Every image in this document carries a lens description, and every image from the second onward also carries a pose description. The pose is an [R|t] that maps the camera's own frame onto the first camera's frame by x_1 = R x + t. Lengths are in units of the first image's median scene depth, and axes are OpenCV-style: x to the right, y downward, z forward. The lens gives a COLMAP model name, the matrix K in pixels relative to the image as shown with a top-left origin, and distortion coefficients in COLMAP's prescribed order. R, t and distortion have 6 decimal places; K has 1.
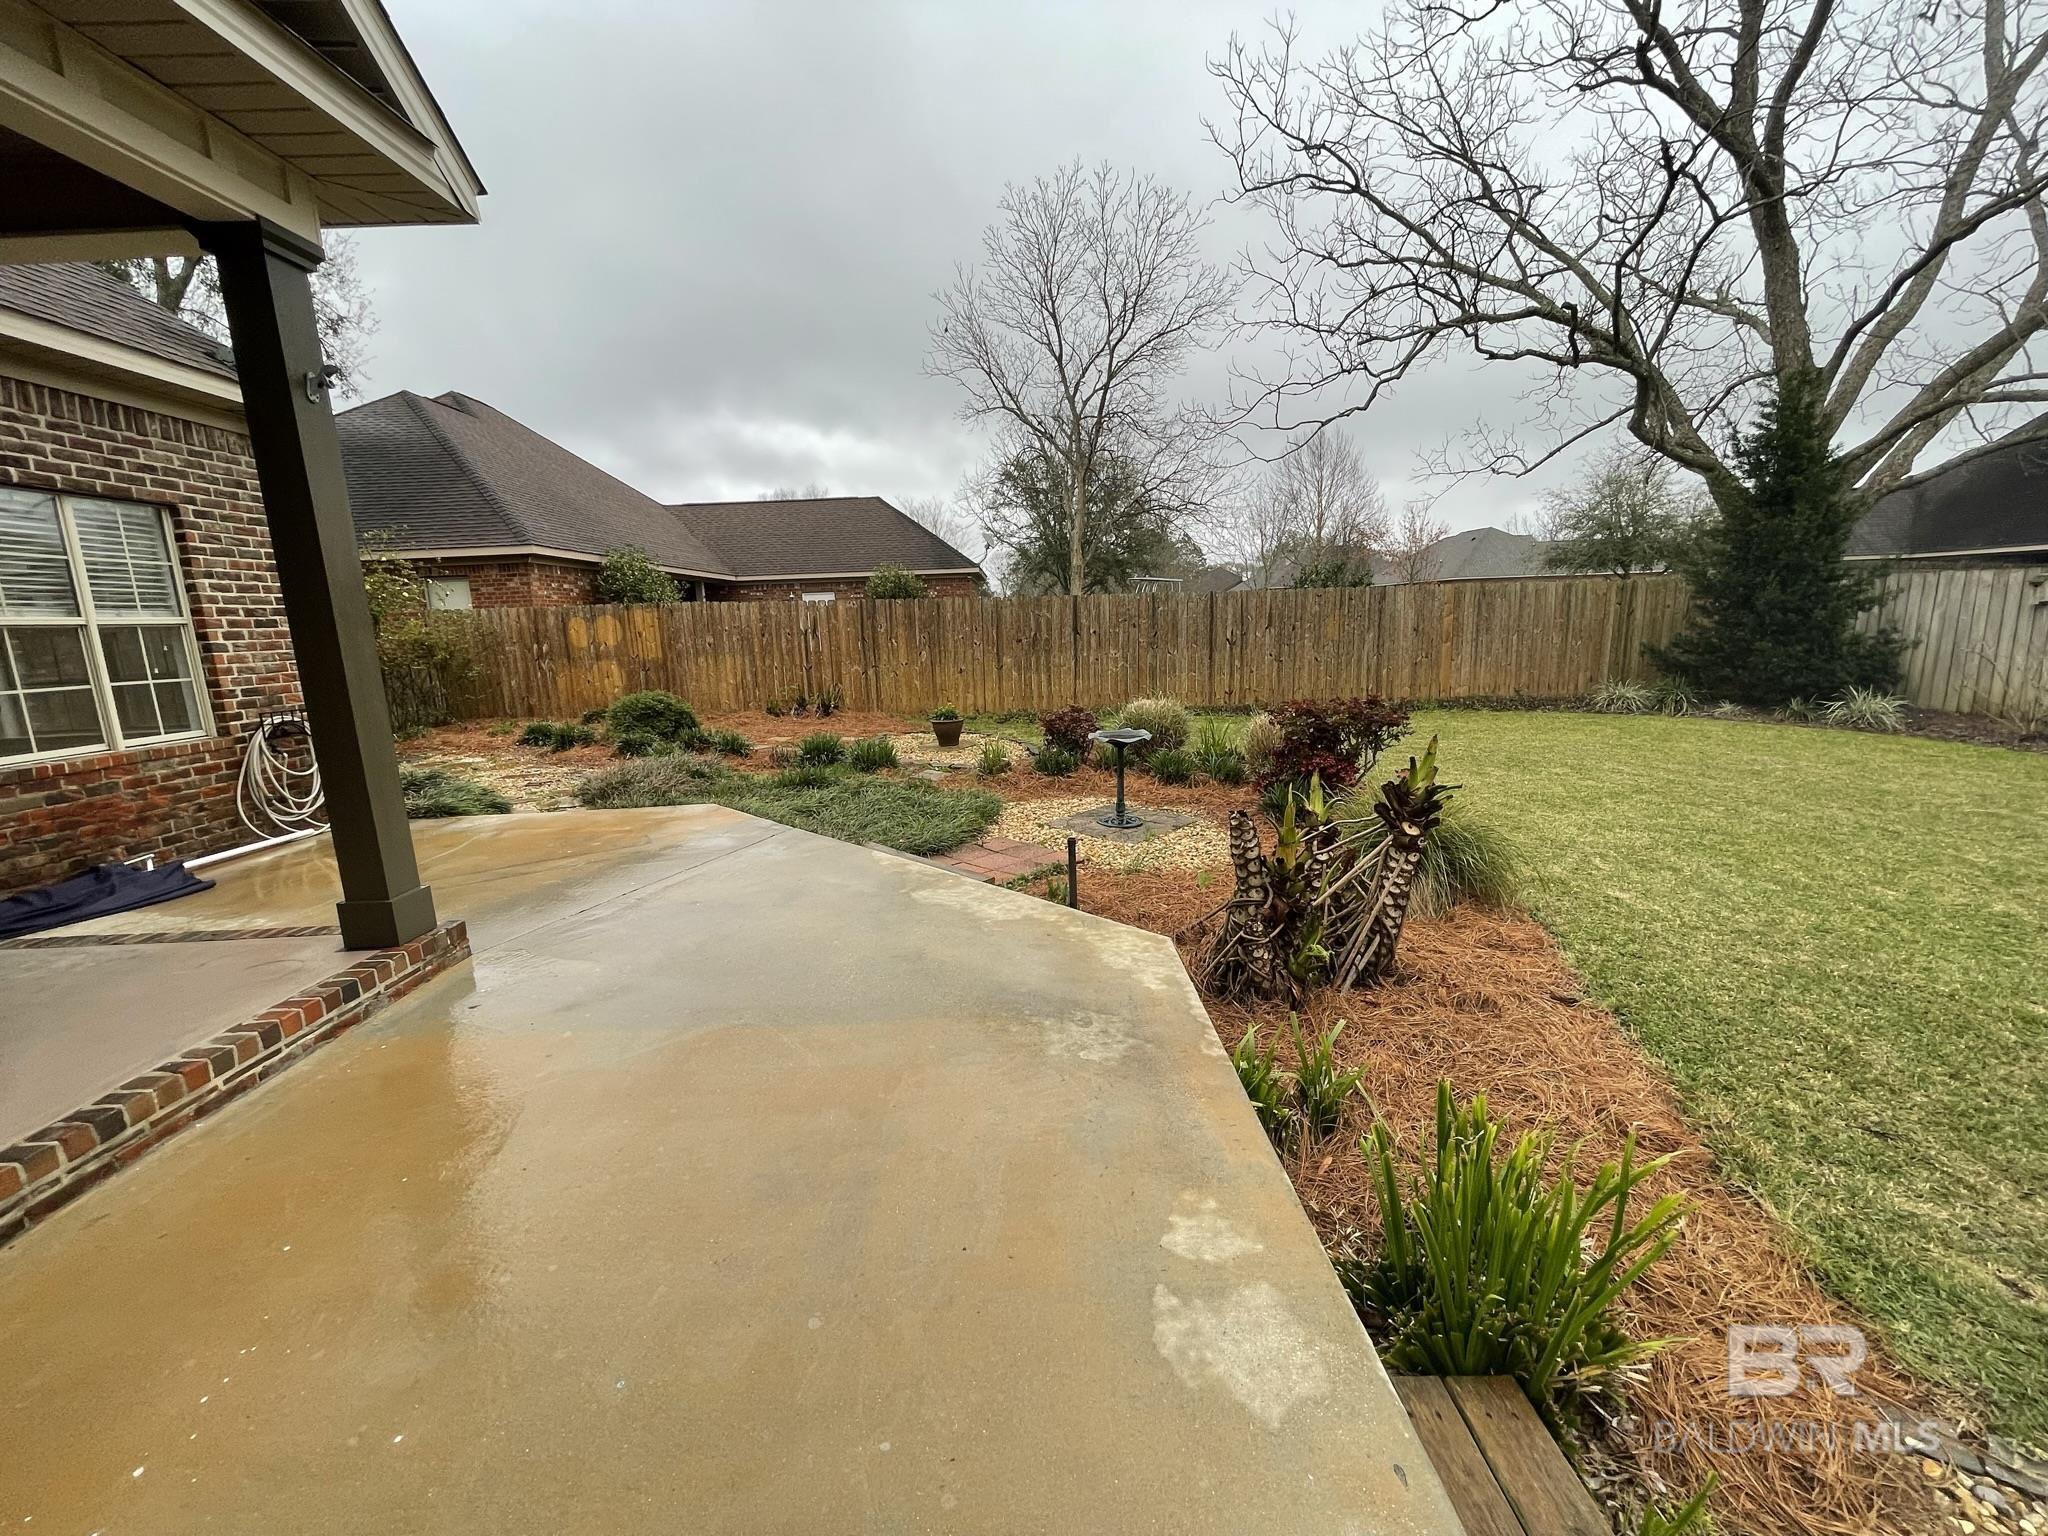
lens RADIAL K [[820.8, 0, 1023.8], [0, 820.8, 775.3], [0, 0, 1]] dist [0.002708, -0.001379]
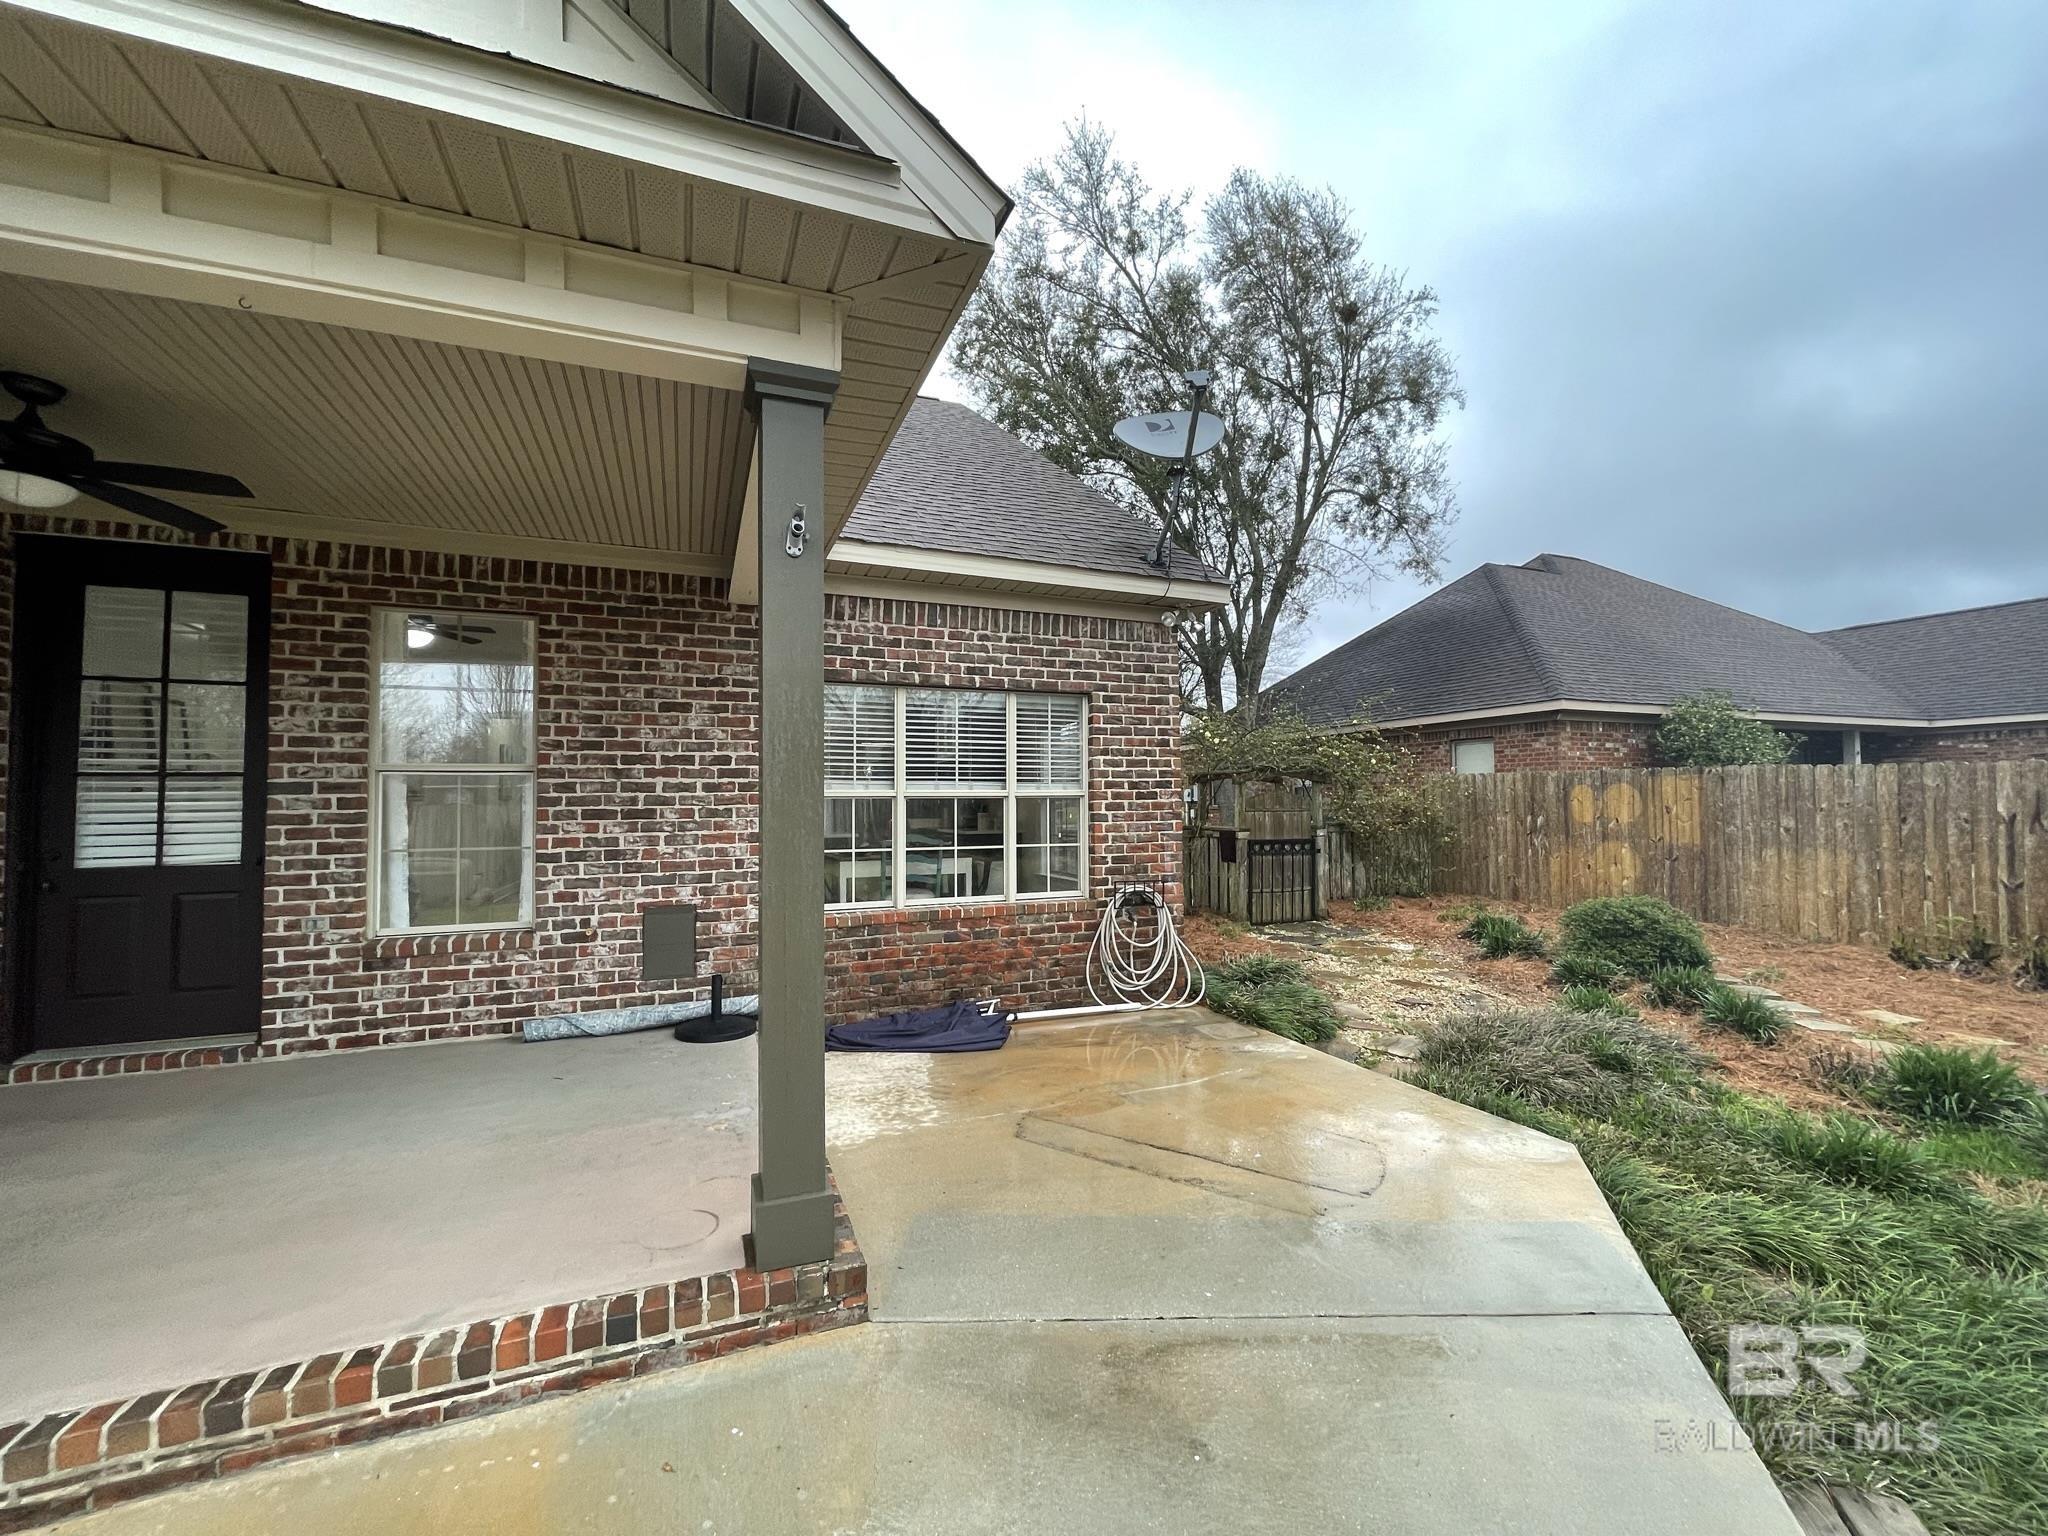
lens RADIAL K [[820.8, 0, 1019.1], [0, 820.8, 773.6], [0, 0, 1]] dist [0.002708, -0.001379]
pose [[0.364306, 0.002737, -0.931275, -0.012038], [-0.180018, 0.981342, -0.067537, -0.123483], [0.913715, 0.192251, 0.358002, 0.519687]]
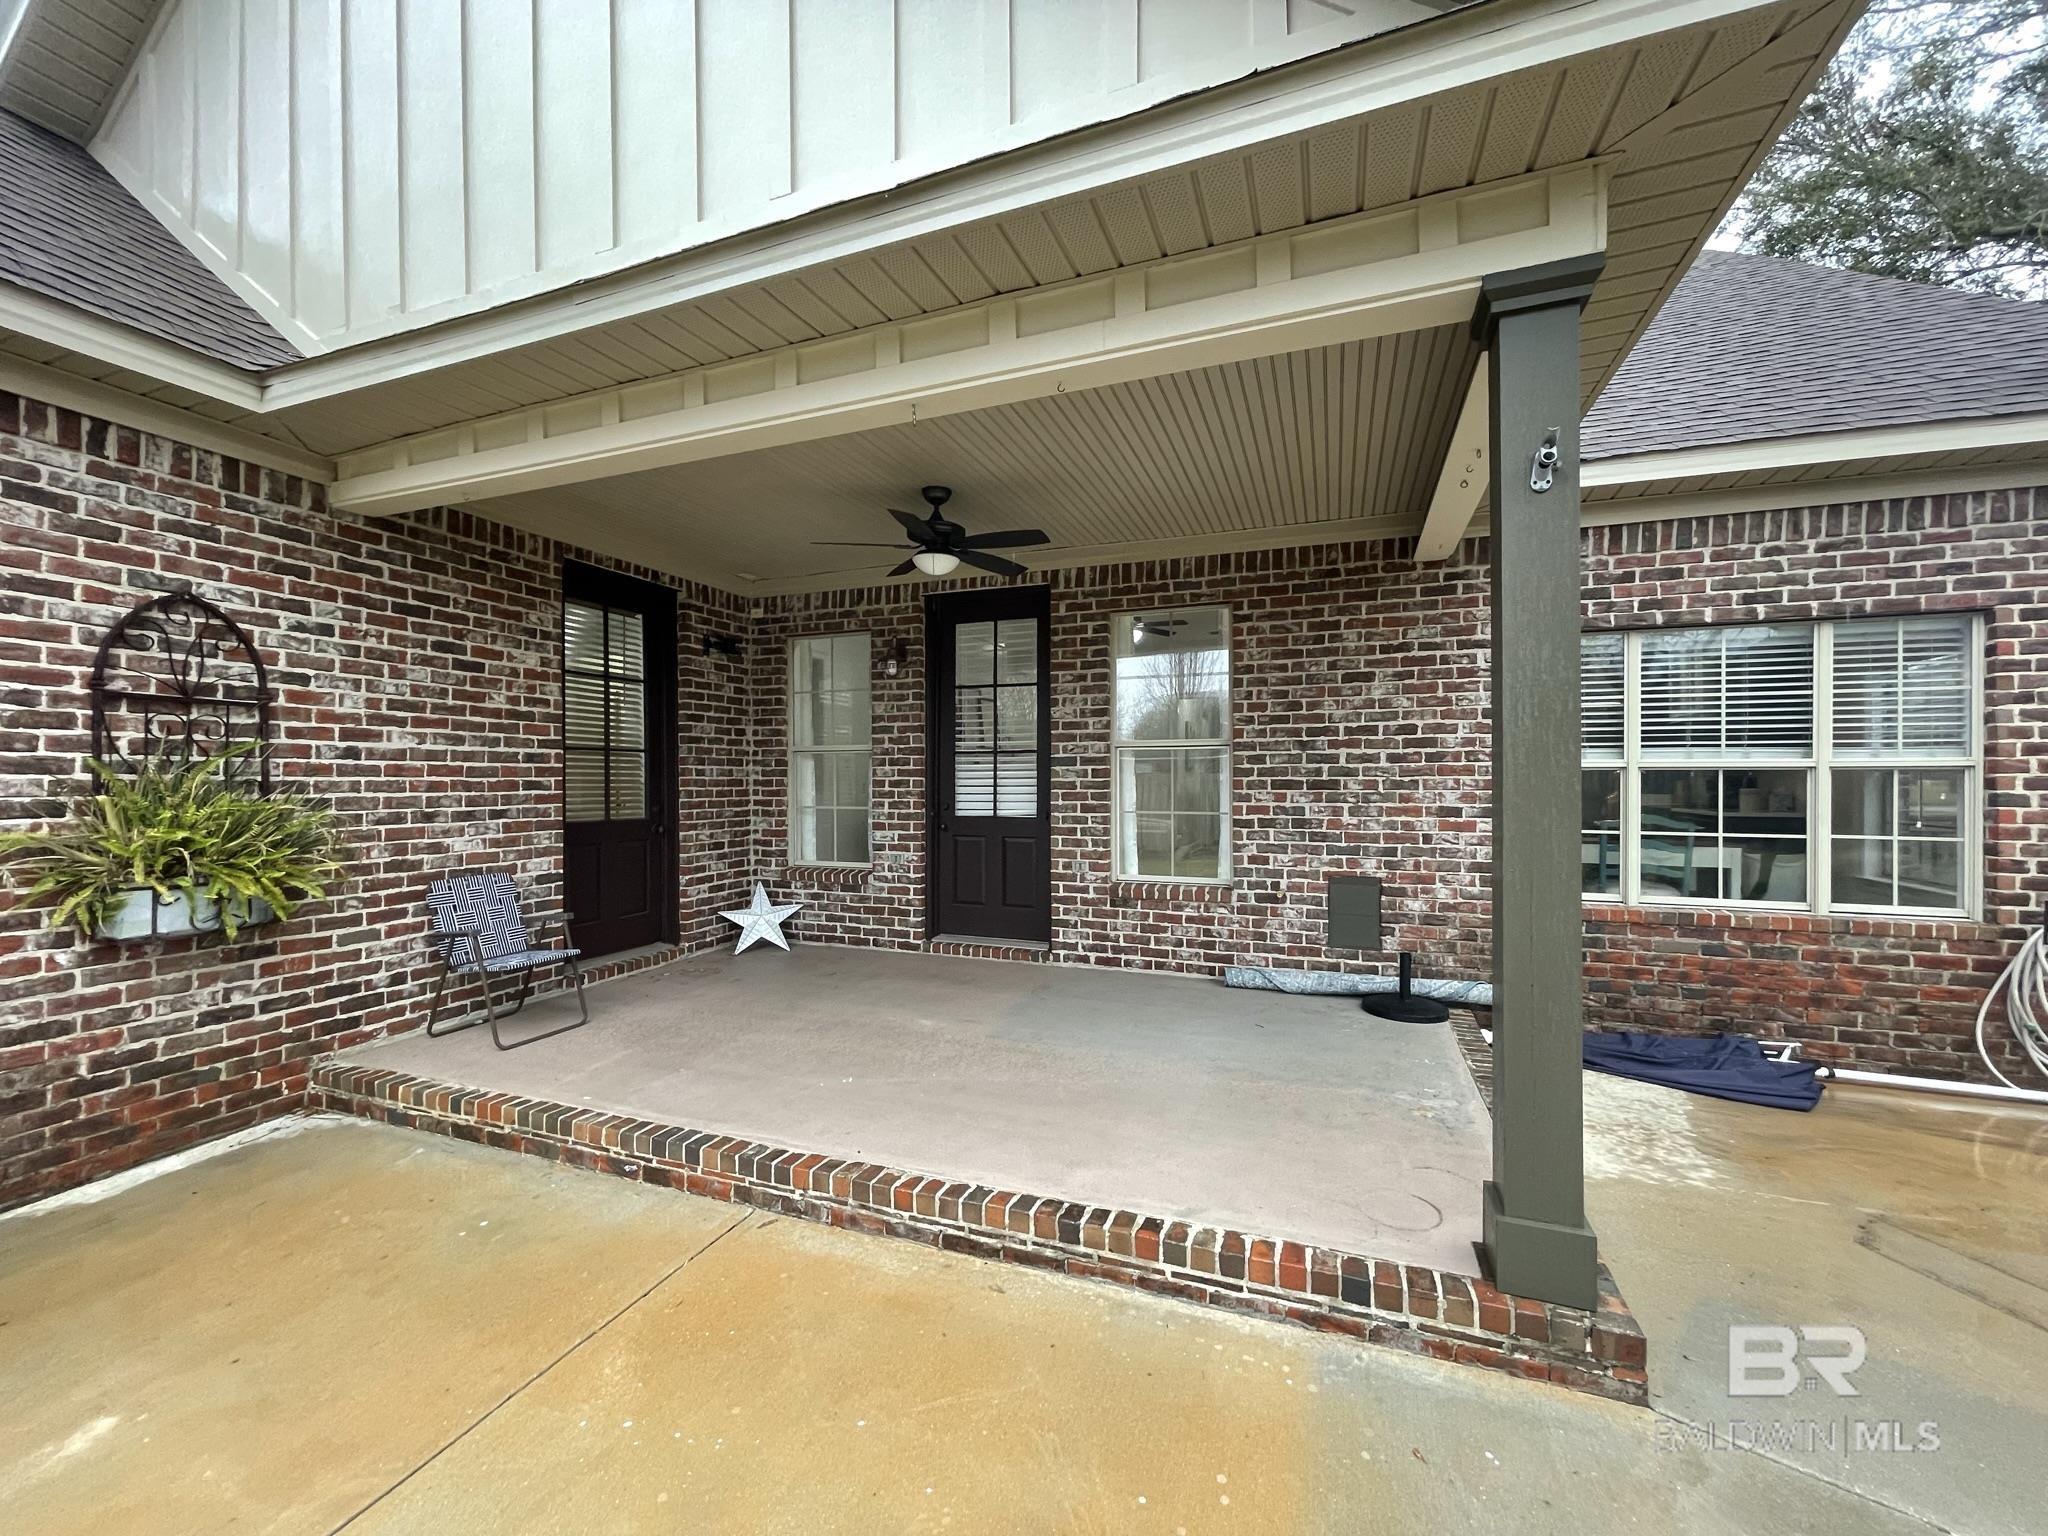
lens RADIAL K [[820.8, 0, 1020.0], [0, 820.8, 774.3], [0, 0, 1]] dist [0.002708, -0.001379]
pose [[-0.365468, 0.039257, -0.929996, -0.021473], [-0.158160, 0.981963, 0.103604, -0.119195], [0.917289, 0.184952, -0.352667, 0.482092]]
